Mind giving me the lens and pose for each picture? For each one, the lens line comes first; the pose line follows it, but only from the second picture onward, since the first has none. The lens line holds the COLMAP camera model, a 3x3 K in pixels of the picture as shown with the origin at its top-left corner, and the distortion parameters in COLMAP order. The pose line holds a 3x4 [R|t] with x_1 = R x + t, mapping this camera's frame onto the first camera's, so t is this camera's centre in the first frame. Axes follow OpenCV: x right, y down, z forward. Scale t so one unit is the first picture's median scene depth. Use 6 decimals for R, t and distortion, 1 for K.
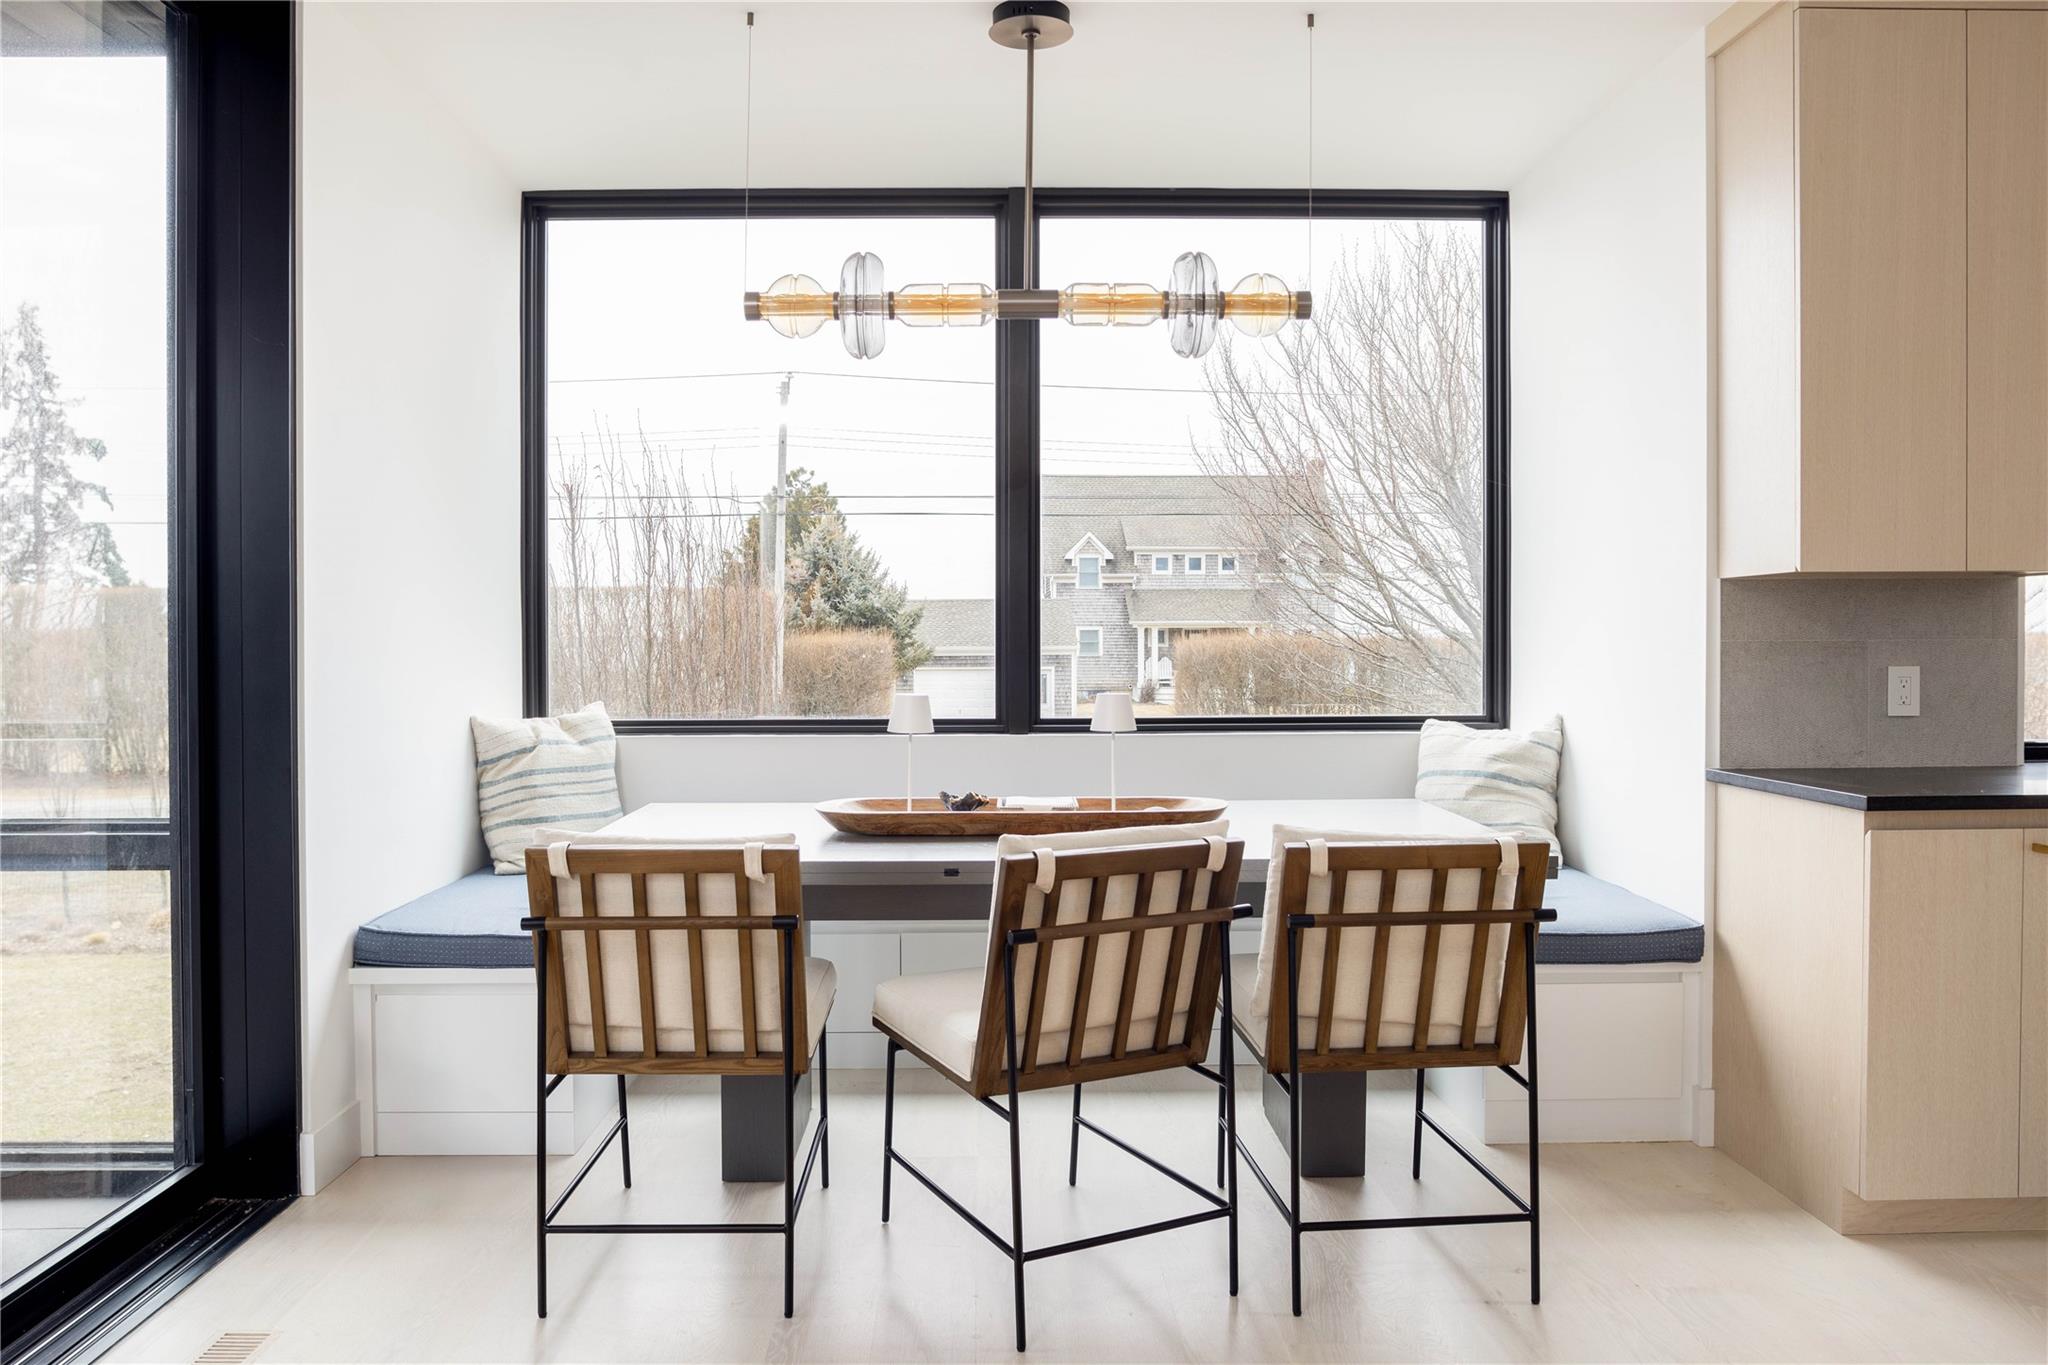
lens RADIAL K [[1392.5, 0, 1024.0], [0, 1392.5, 682.5], [0, 0, 1]] dist [-0.029249, 0.003636]
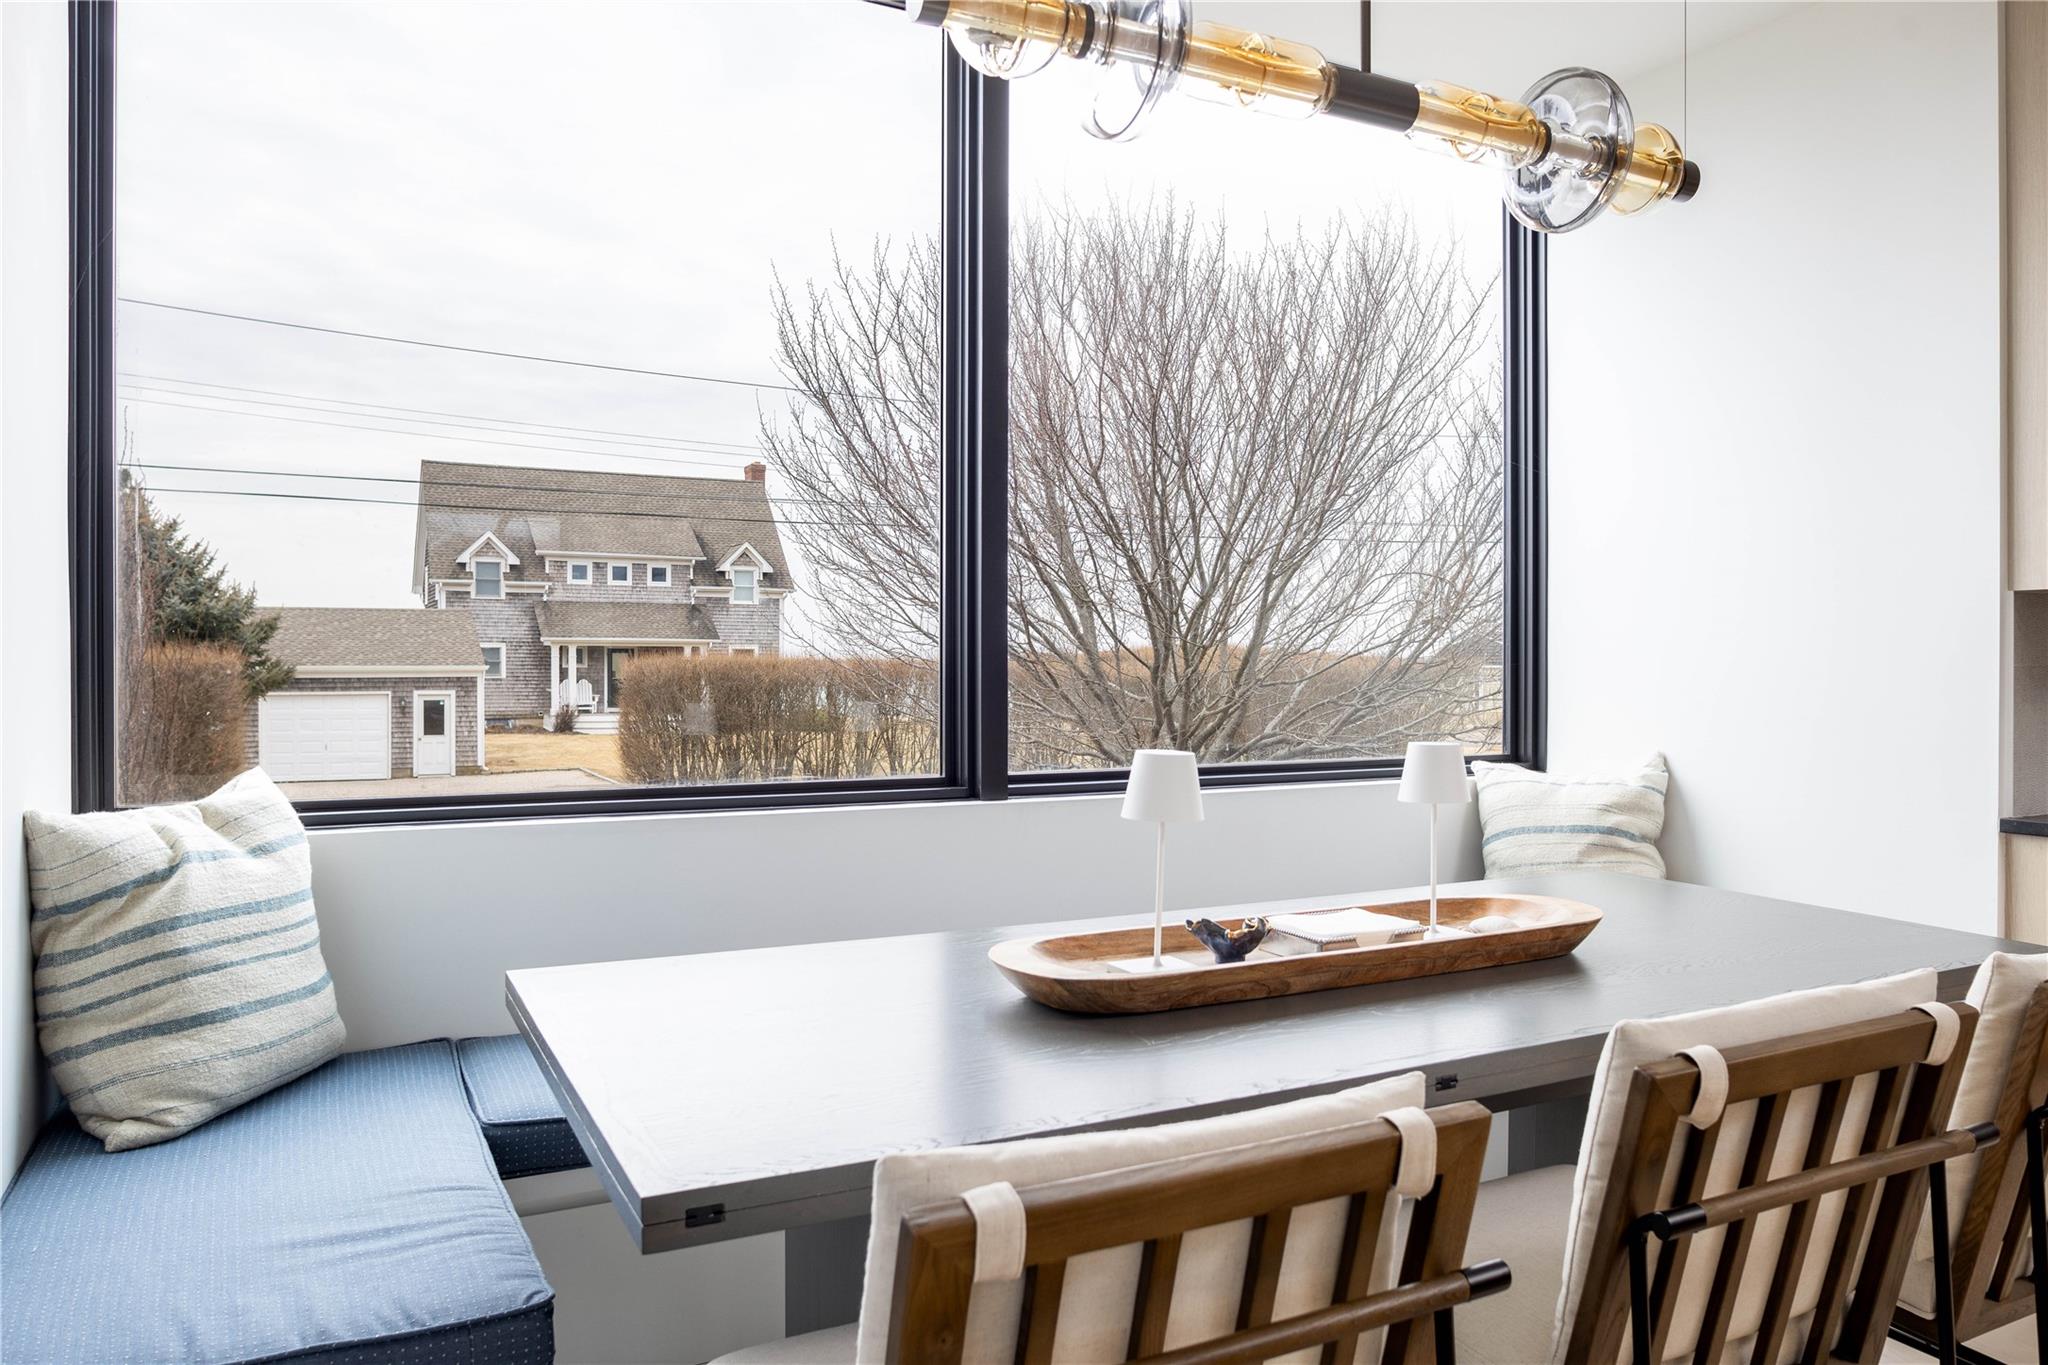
lens RADIAL K [[1392.5, 0, 1024.0], [0, 1392.5, 682.5], [0, 0, 1]] dist [-0.029249, 0.003636]
pose [[0.872538, -0.000215, 0.488547, -0.087594], [0.007790, 0.999879, -0.013472, -0.002677], [-0.488484, 0.015561, 0.872434, 0.115537]]
